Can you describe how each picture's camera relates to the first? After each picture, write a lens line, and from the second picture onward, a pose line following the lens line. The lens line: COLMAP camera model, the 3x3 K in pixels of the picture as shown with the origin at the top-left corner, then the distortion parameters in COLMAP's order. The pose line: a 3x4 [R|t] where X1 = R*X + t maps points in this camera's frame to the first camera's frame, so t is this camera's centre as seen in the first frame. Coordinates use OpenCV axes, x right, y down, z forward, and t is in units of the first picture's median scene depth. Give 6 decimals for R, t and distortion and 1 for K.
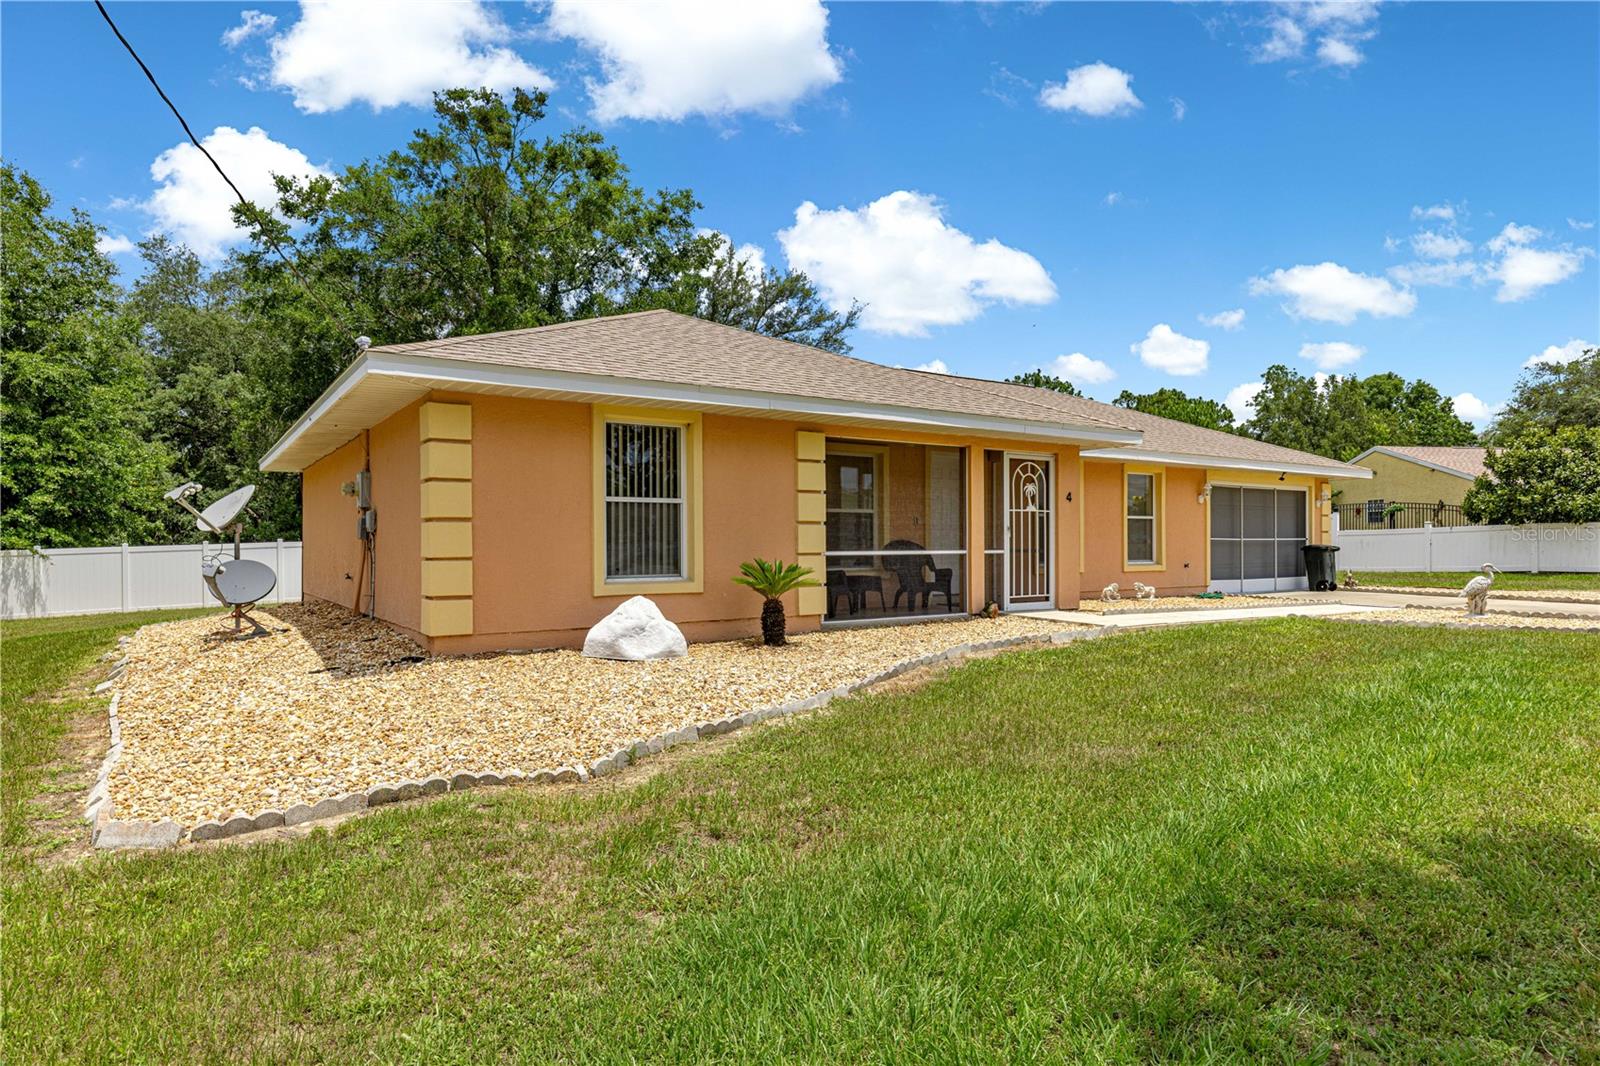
lens RADIAL K [[962.9, 0, 803.8], [0, 962.9, 535.2], [0, 0, 1]] dist [0.000967, 0.000123]
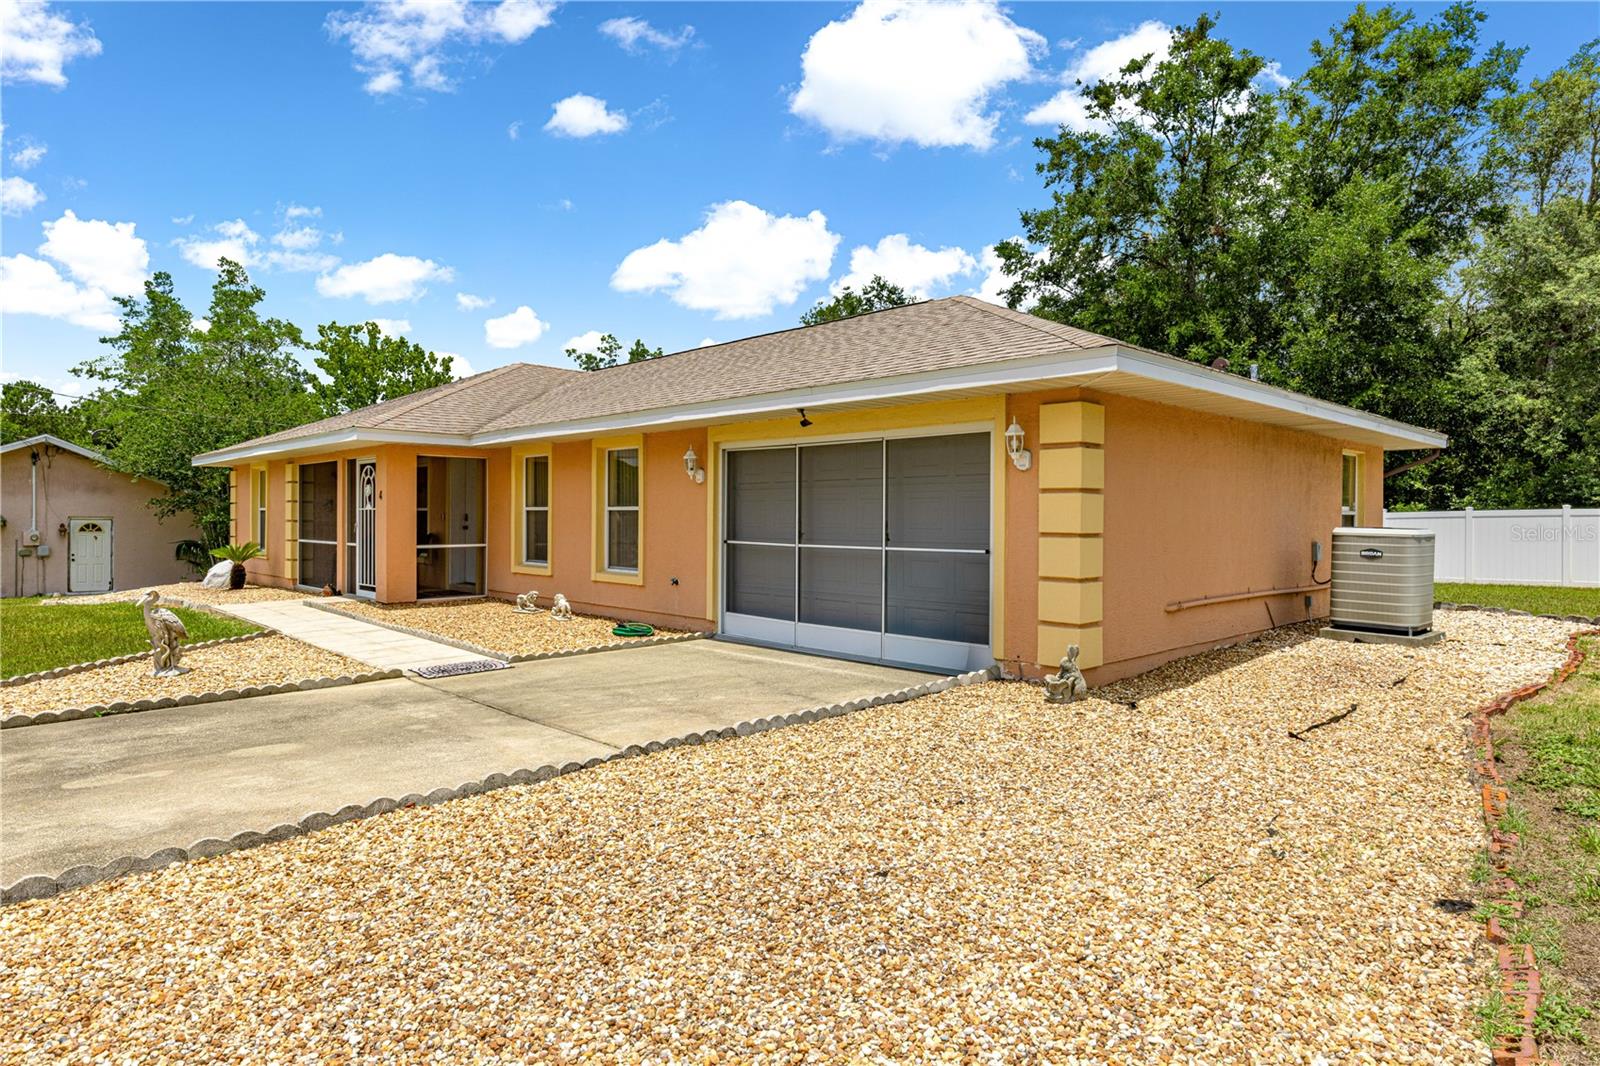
lens RADIAL K [[895.3, 0, 802.4], [0, 895.3, 529.1], [0, 0, 1]] dist [-0.002107, -0.000061]
pose [[0.178893, 0.004475, -0.983858, 1.053495], [-0.004785, 0.999982, 0.003678, -0.006252], [0.983857, 0.004050, 0.178911, 1.022052]]
